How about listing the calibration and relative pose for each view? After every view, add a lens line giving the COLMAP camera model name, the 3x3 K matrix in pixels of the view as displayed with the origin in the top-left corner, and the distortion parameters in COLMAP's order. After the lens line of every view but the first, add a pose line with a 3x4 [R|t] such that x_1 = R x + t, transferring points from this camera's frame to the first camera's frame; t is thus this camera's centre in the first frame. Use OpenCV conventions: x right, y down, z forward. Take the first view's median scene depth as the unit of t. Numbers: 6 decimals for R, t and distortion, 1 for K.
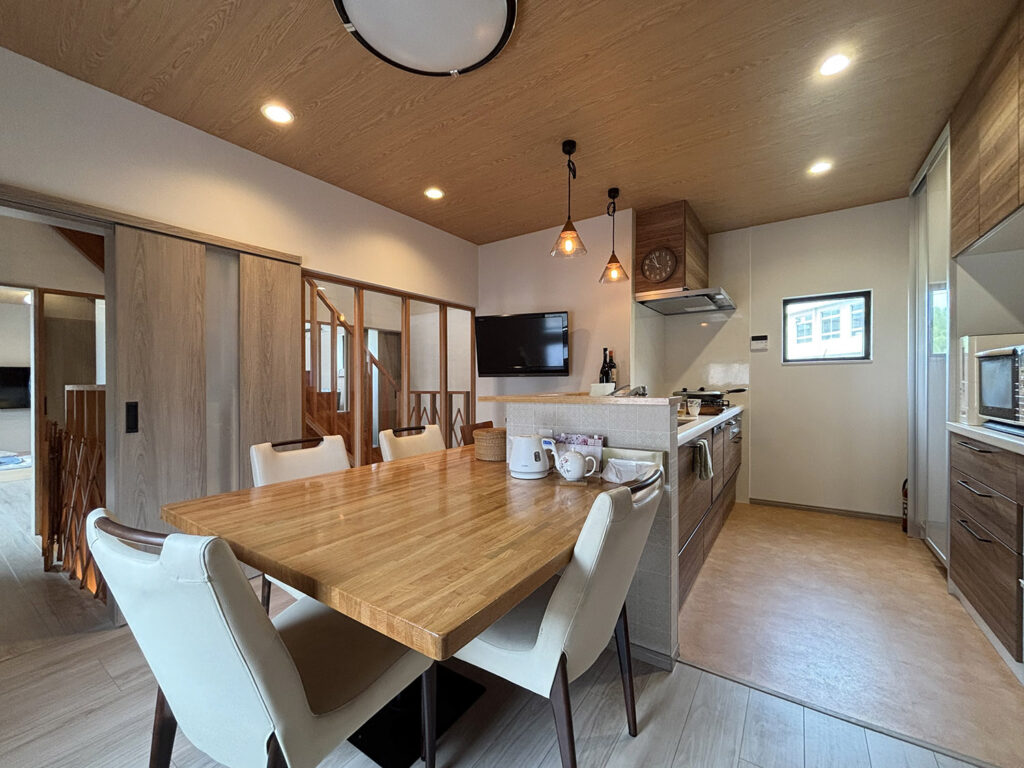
lens RADIAL K [[415.0, 0, 512.0], [0, 415.0, 384.0], [0, 0, 1]] dist [-0.001215, -0.000107]
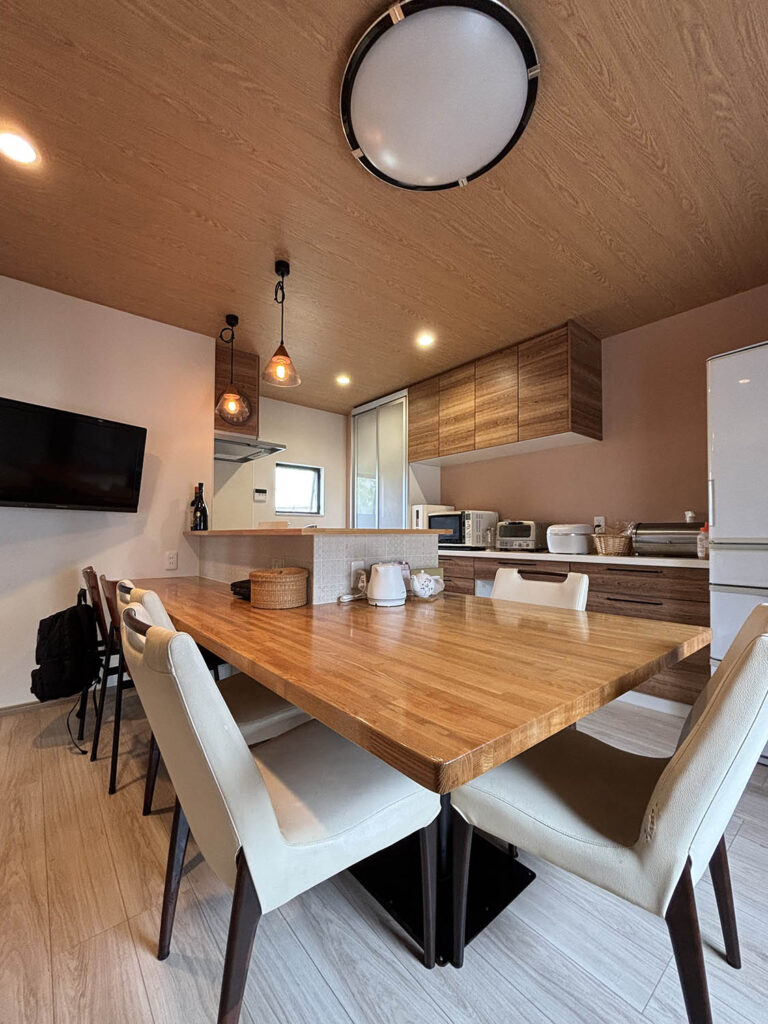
lens RADIAL K [[415.0, 0, 384.0], [0, 415.0, 512.0], [0, 0, 1]] dist [-0.001215, -0.000107]
pose [[0.261054, 0.060229, 0.963443, -1.471385], [0.004478, 0.997965, -0.063601, 0.085998], [-0.965314, 0.020917, 0.260253, 1.111168]]
